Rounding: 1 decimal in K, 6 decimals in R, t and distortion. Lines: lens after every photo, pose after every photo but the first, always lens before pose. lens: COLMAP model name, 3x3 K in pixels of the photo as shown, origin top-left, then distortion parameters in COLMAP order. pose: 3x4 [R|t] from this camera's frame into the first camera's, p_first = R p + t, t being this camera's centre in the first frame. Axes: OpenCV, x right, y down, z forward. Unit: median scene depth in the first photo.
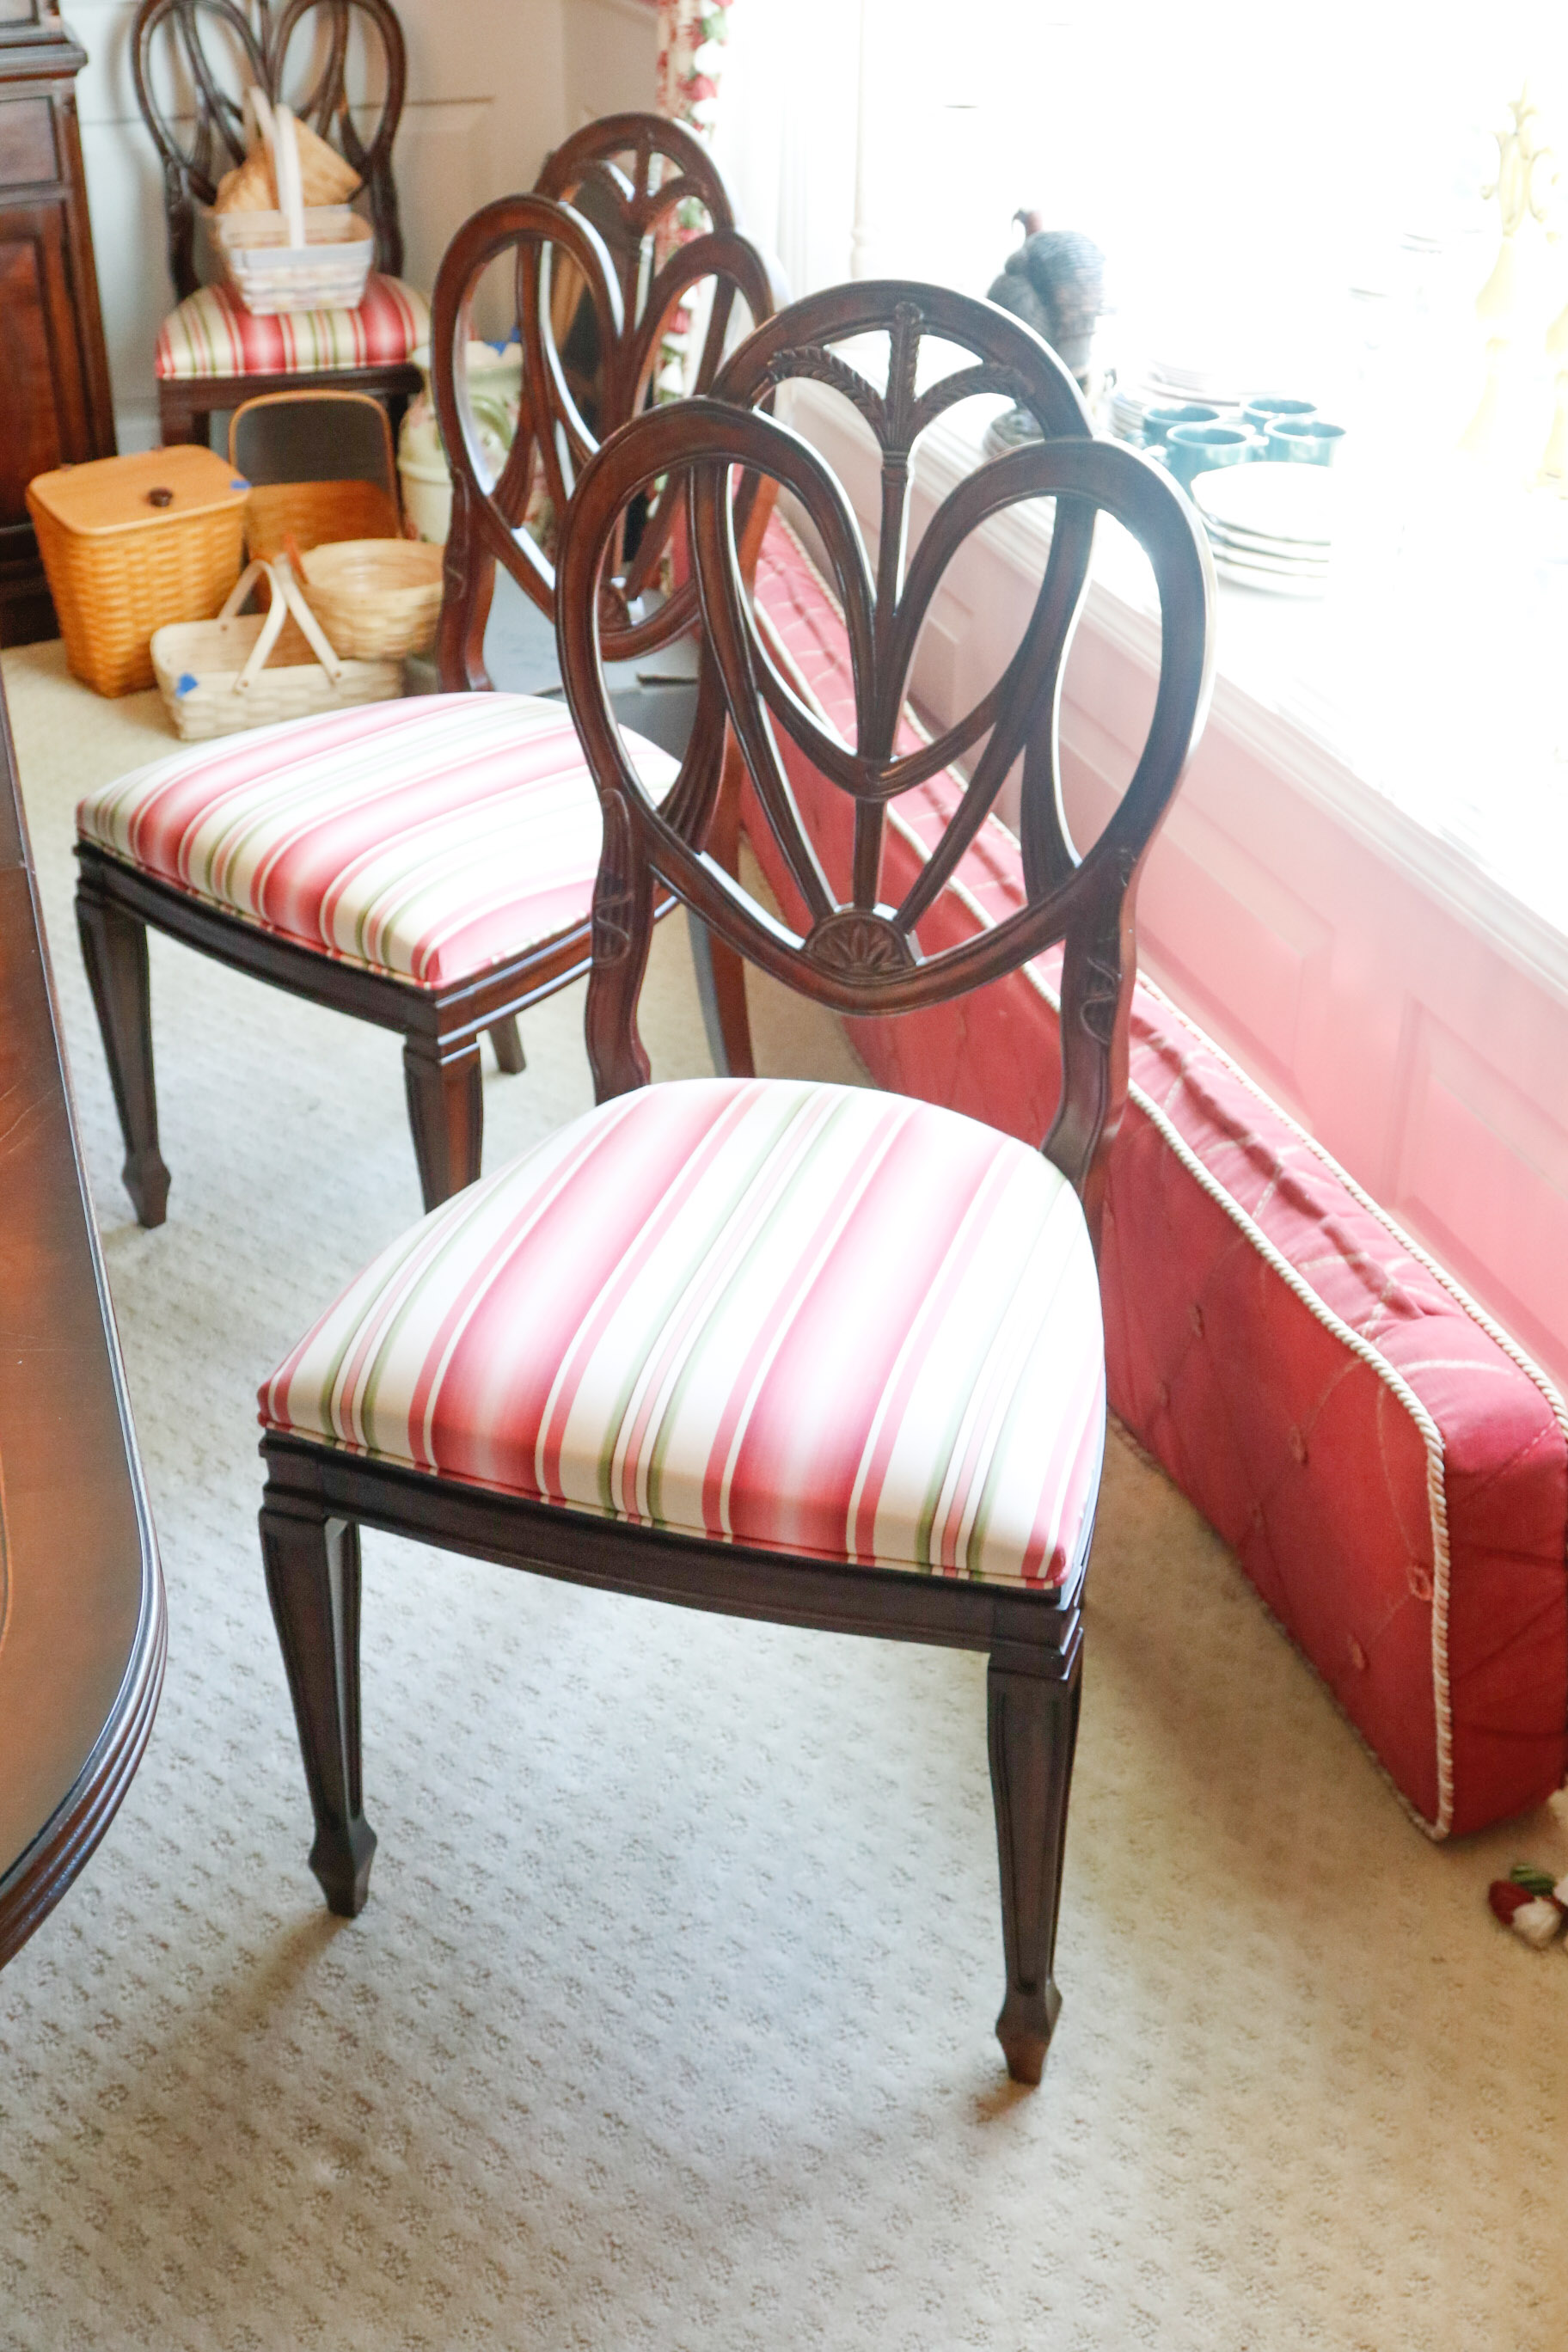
lens RADIAL K [[2509.9, 0, 784.0], [0, 2509.9, 1176.0], [0, 0, 1]] dist [-0.106024, 0.035111]
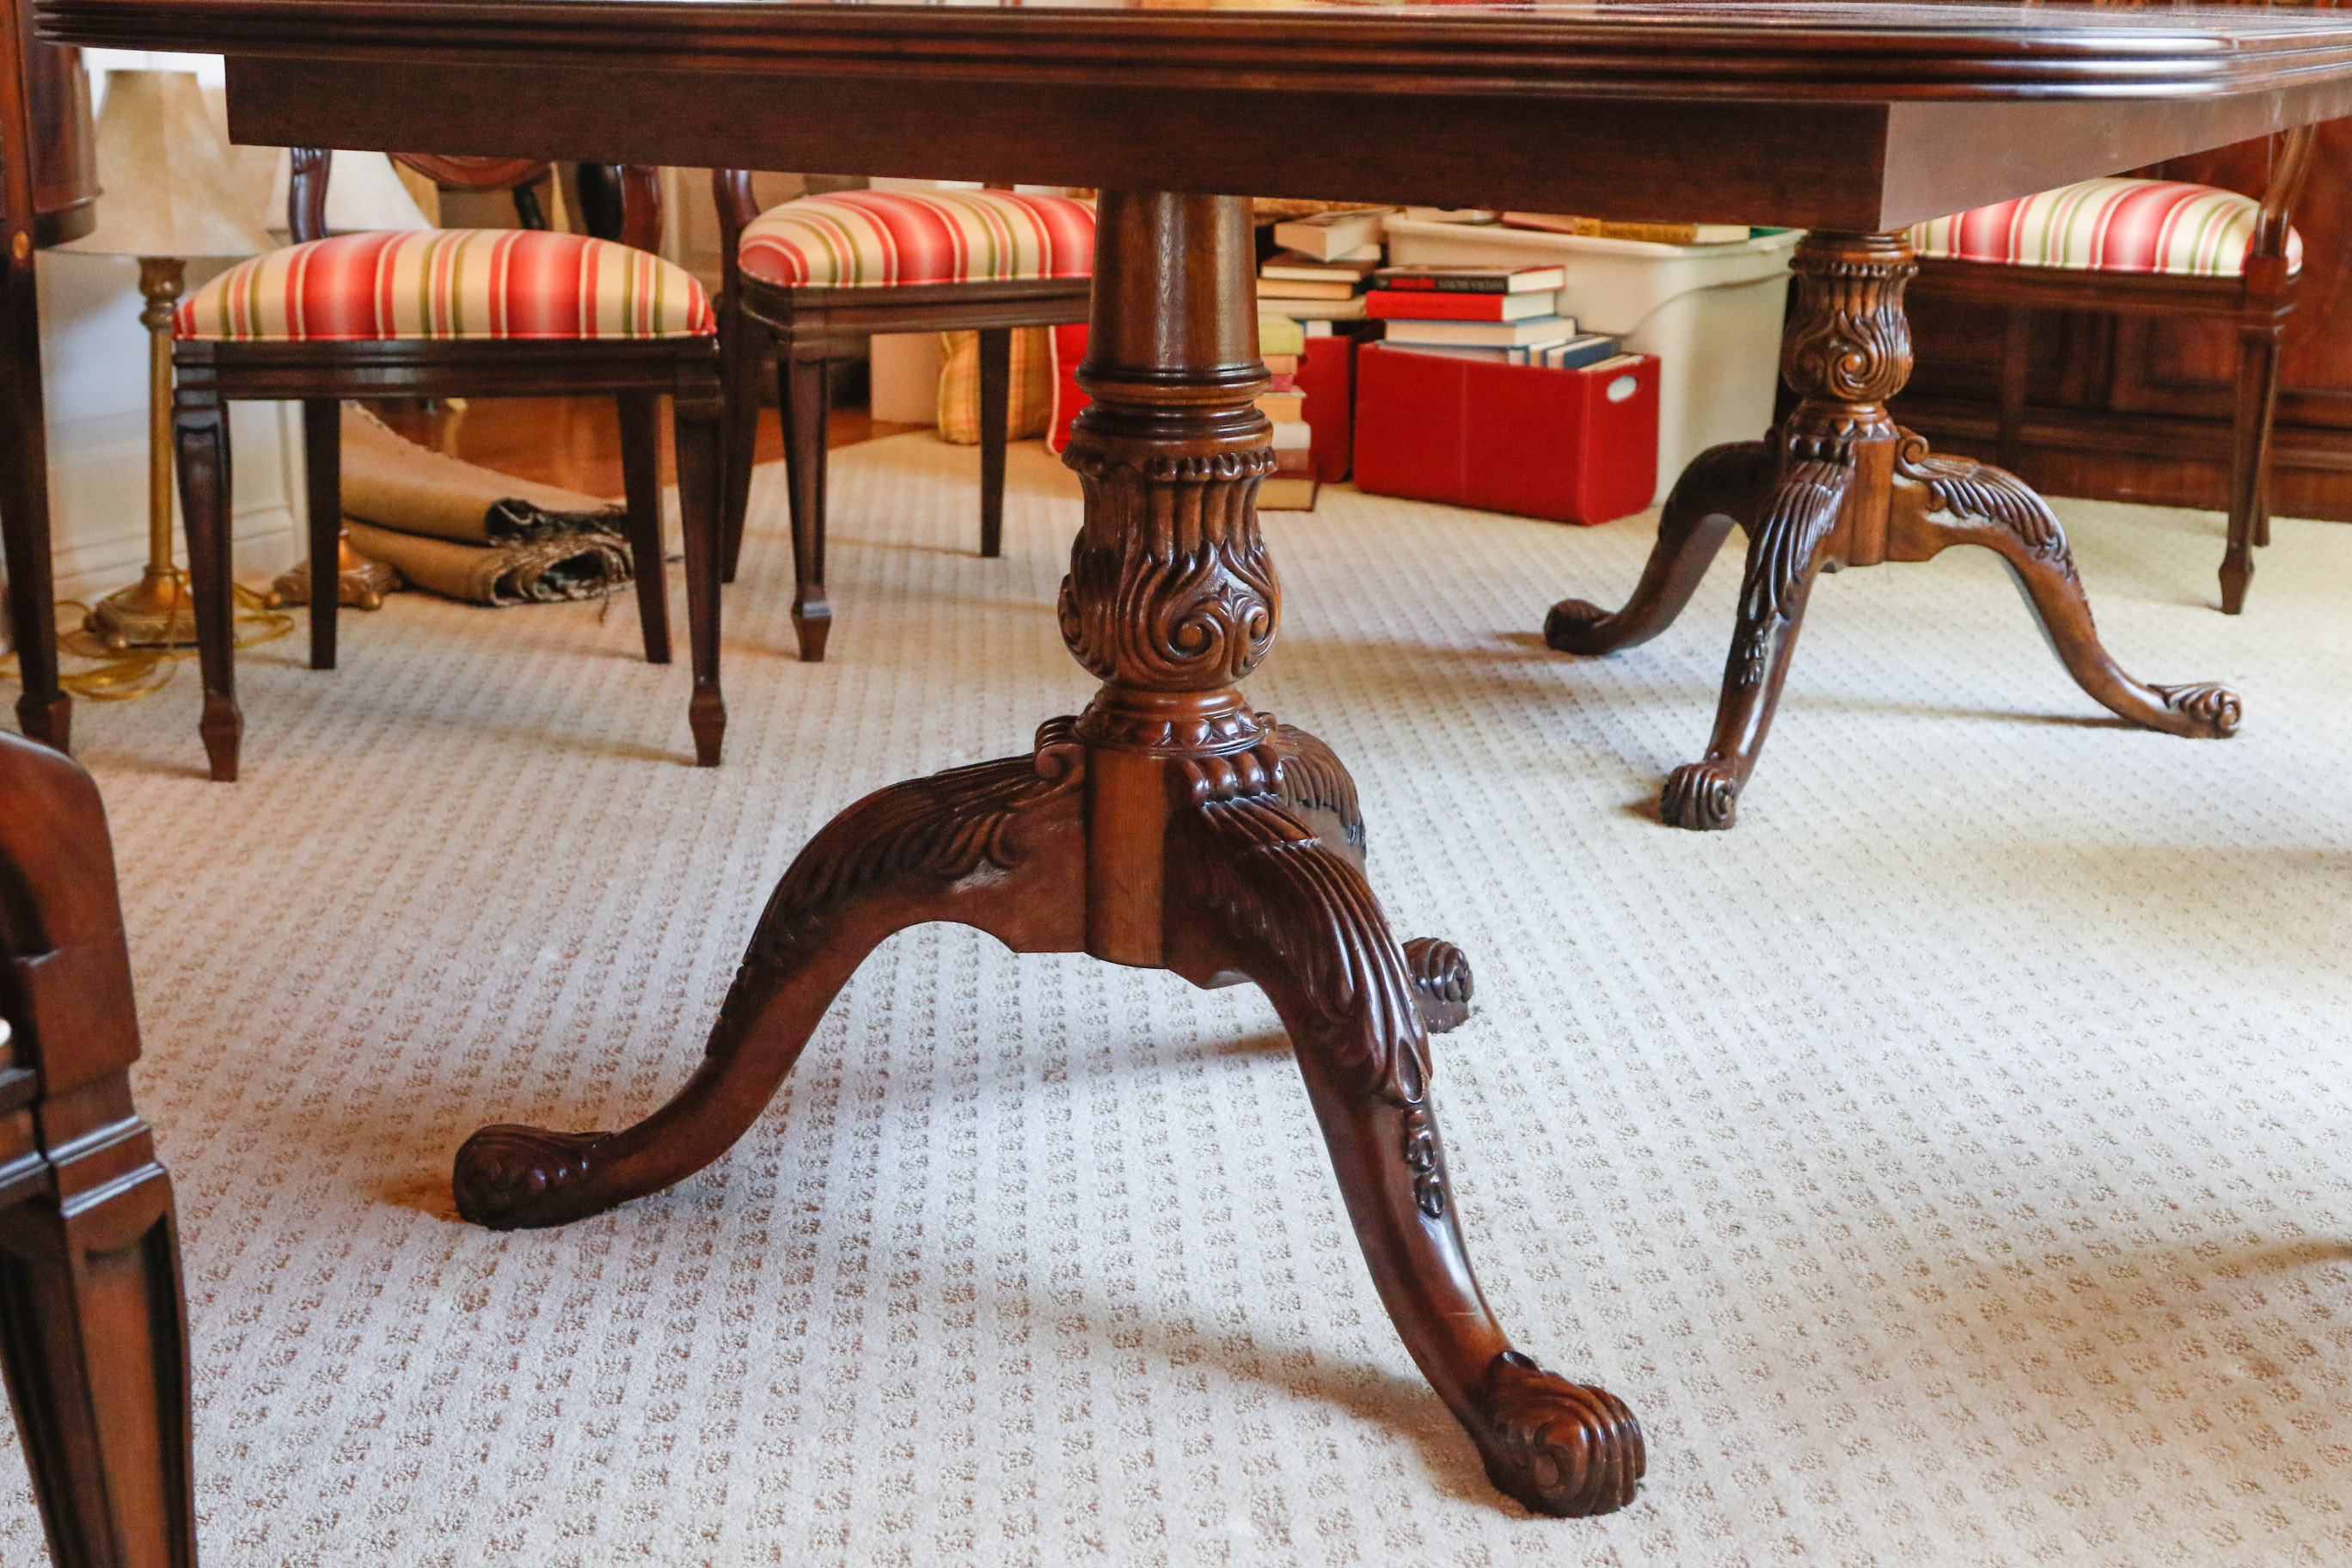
lens RADIAL K [[2918.6, 0, 1191.1], [0, 2918.6, 821.2], [0, 0, 1]] dist [-0.091093, 0.076662]
pose [[0.686013, 0.210905, -0.696351, 0.161351], [-0.389201, 0.914999, -0.106295, 0.321462], [0.614743, 0.343940, 0.709786, -0.032885]]
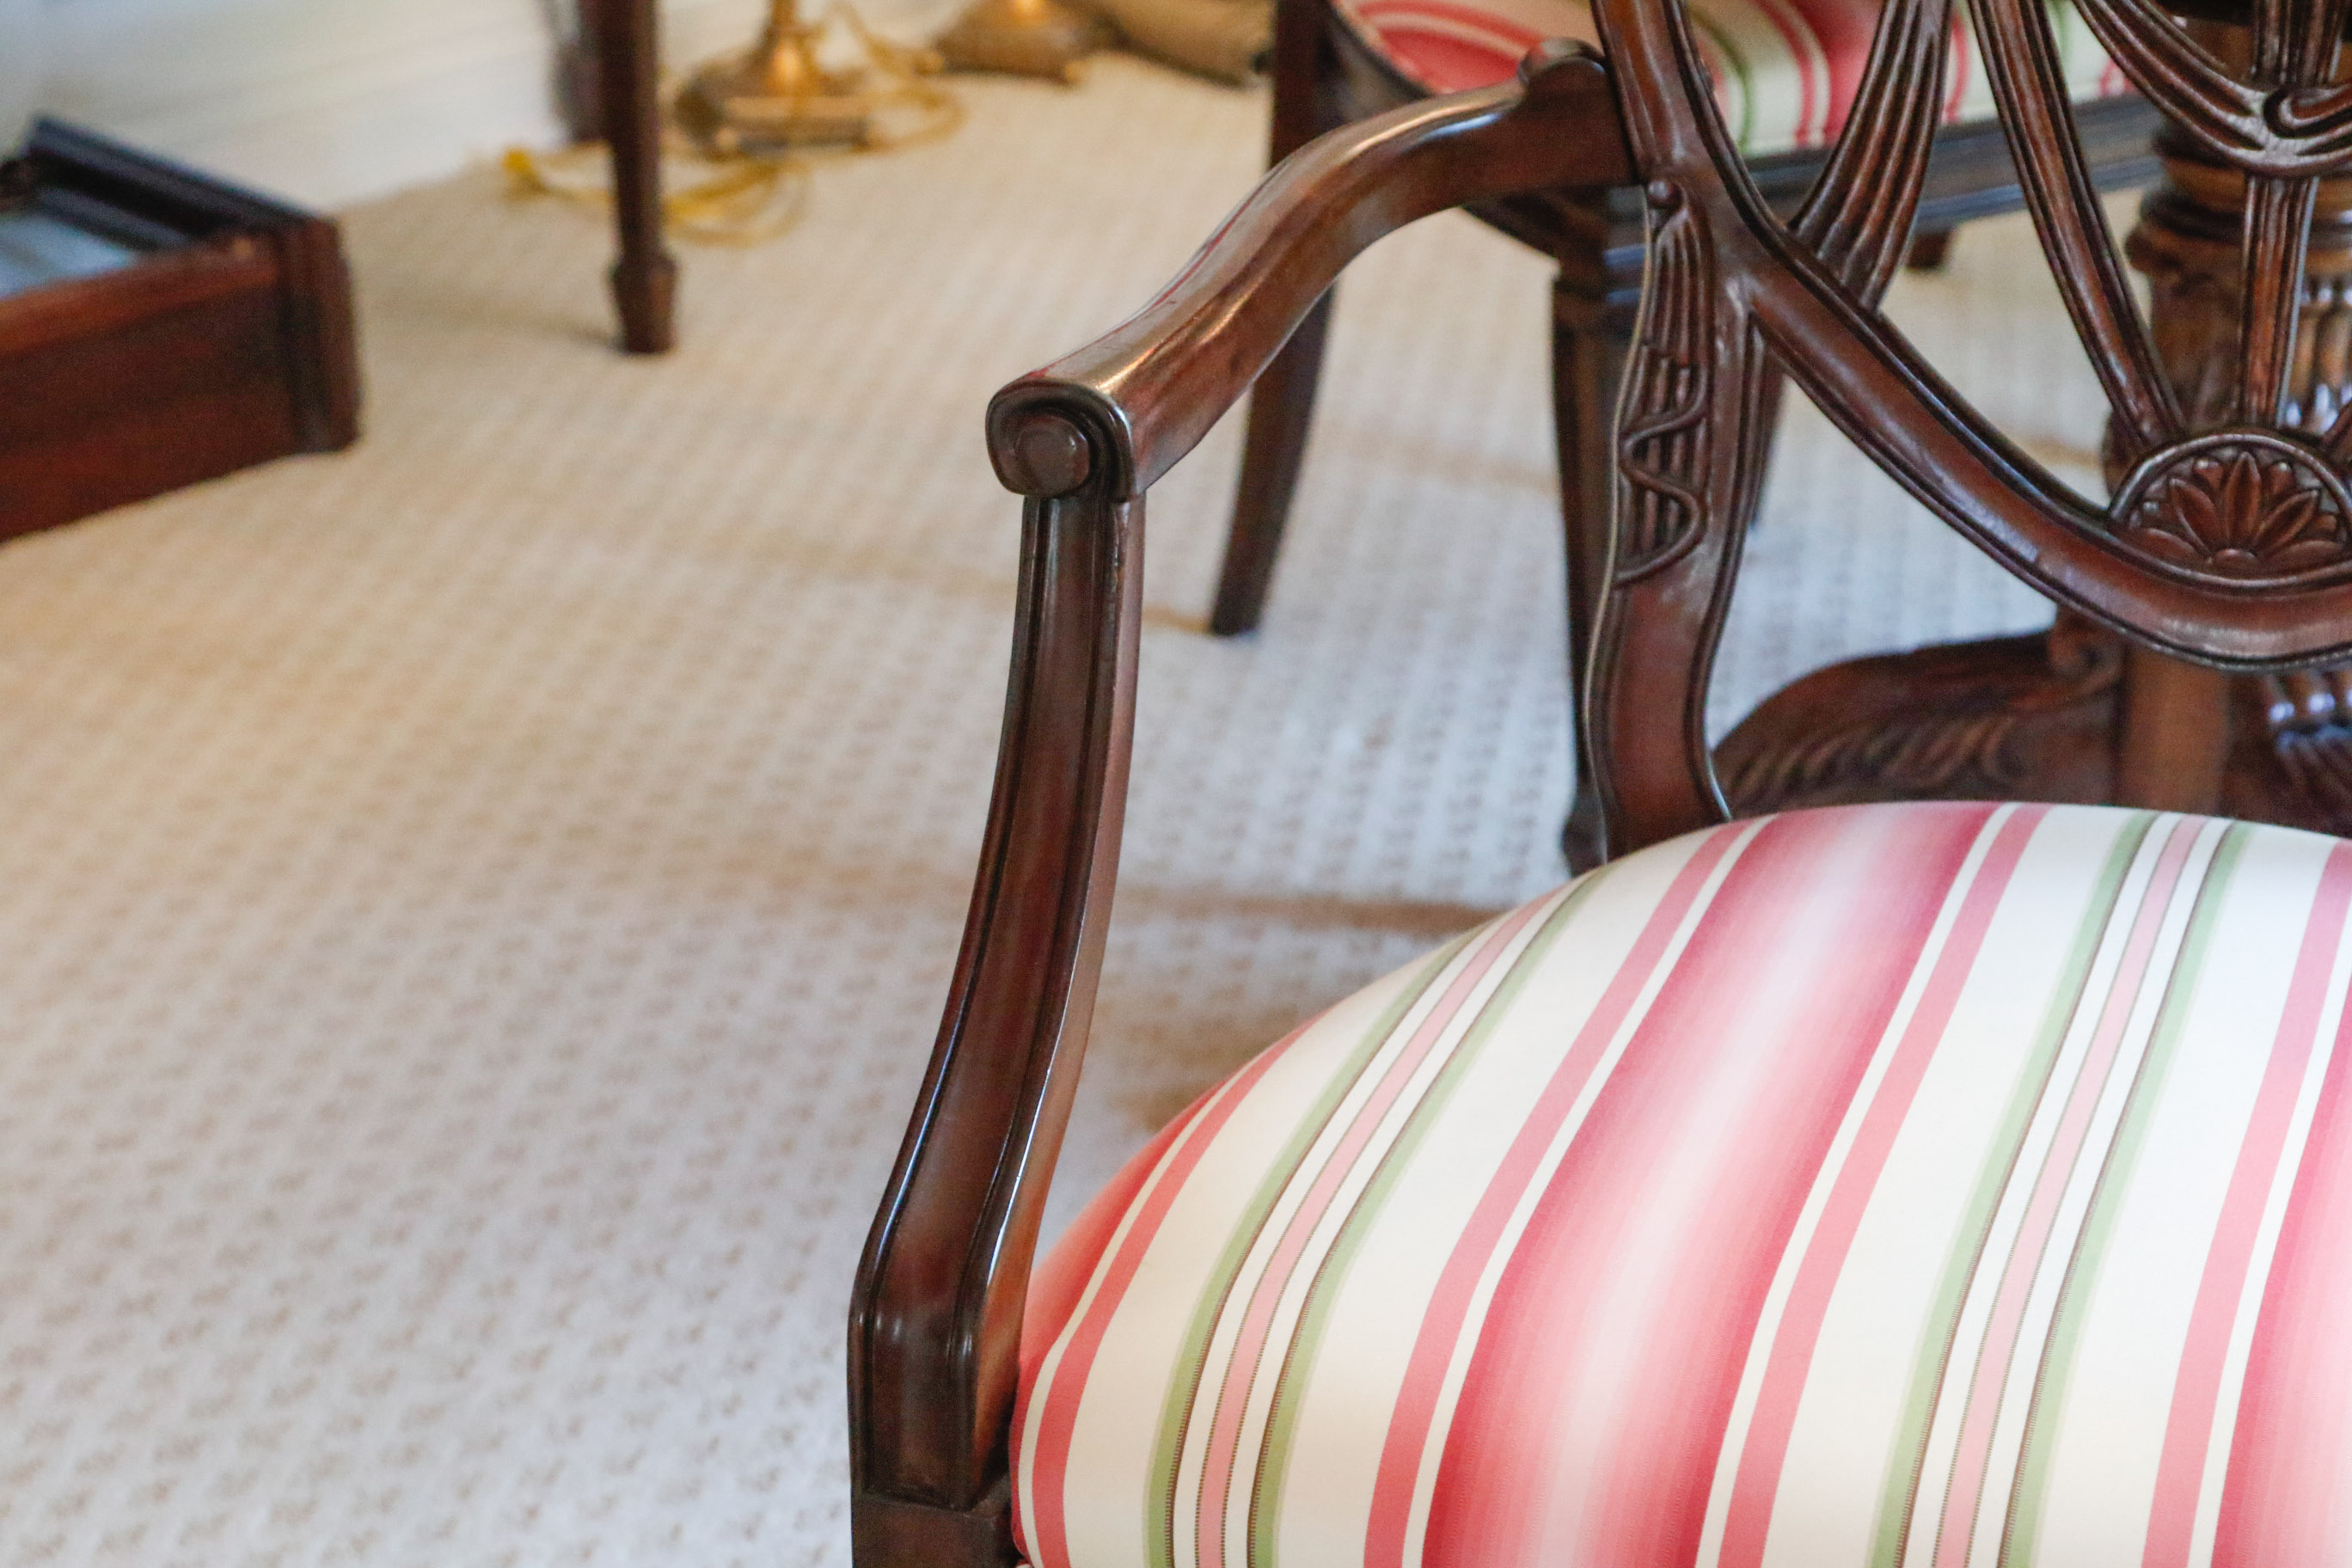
lens RADIAL K [[4771.8, 0, 1167.7], [0, 4771.8, 822.2], [0, 0, 1]] dist [0.066528, 0.104377]
pose [[0.502589, 0.359661, -0.786160, 0.250021], [-0.445960, 0.886885, 0.120641, 0.237612], [0.740624, 0.289963, 0.606134, -0.195964]]
